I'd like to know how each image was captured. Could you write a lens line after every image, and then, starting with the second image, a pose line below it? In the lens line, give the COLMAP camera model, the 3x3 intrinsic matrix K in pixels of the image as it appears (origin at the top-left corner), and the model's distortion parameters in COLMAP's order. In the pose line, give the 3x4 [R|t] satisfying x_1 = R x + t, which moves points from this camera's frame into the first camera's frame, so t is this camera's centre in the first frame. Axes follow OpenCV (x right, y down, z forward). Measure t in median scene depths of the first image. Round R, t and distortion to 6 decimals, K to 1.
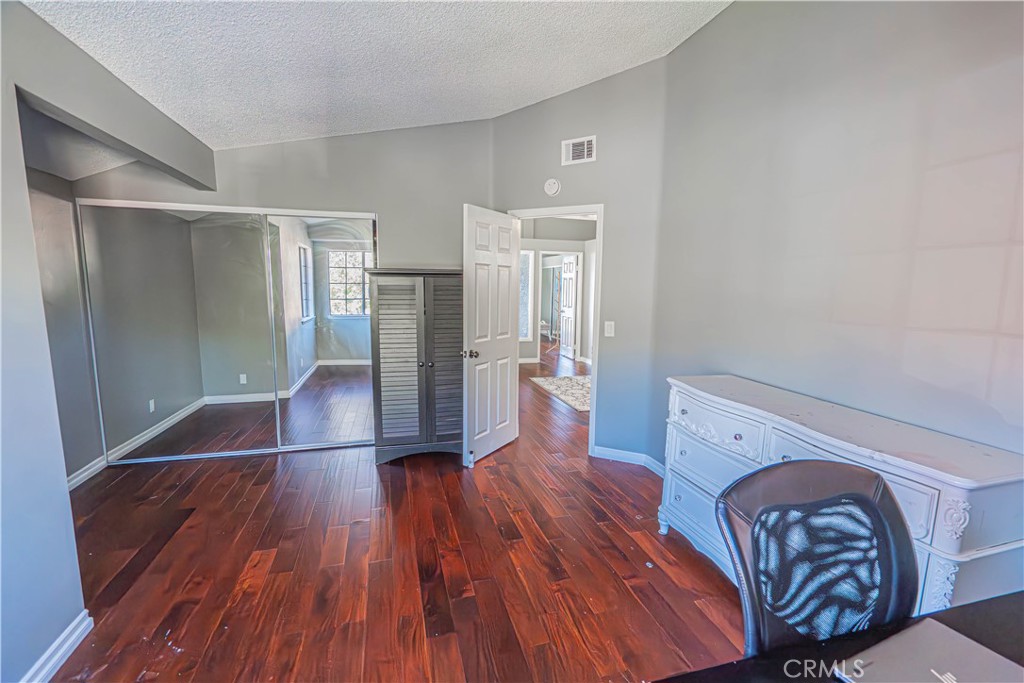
lens RADIAL K [[458.5, 0, 514.6], [0, 458.5, 347.6], [0, 0, 1]] dist [-0.002408, -0.000193]
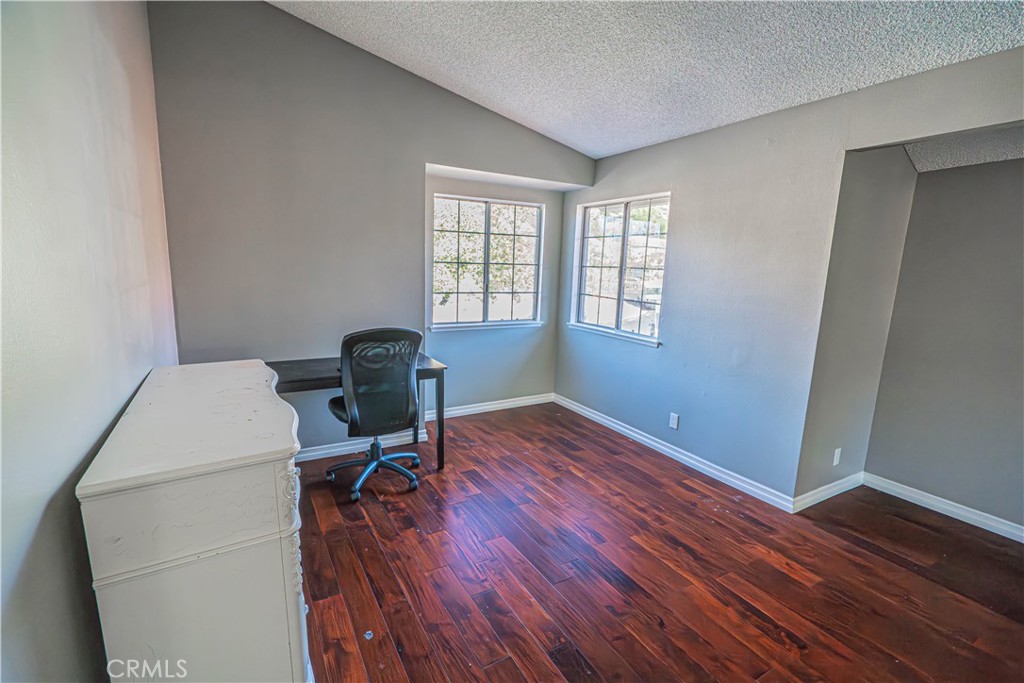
lens RADIAL K [[458.5, 0, 514.6], [0, 458.5, 347.6], [0, 0, 1]] dist [-0.002408, -0.000193]
pose [[-0.965785, -0.001661, -0.259338, 0.313160], [-0.083285, 0.949000, 0.304077, -0.263851], [0.245607, 0.315272, -0.916668, 1.933827]]
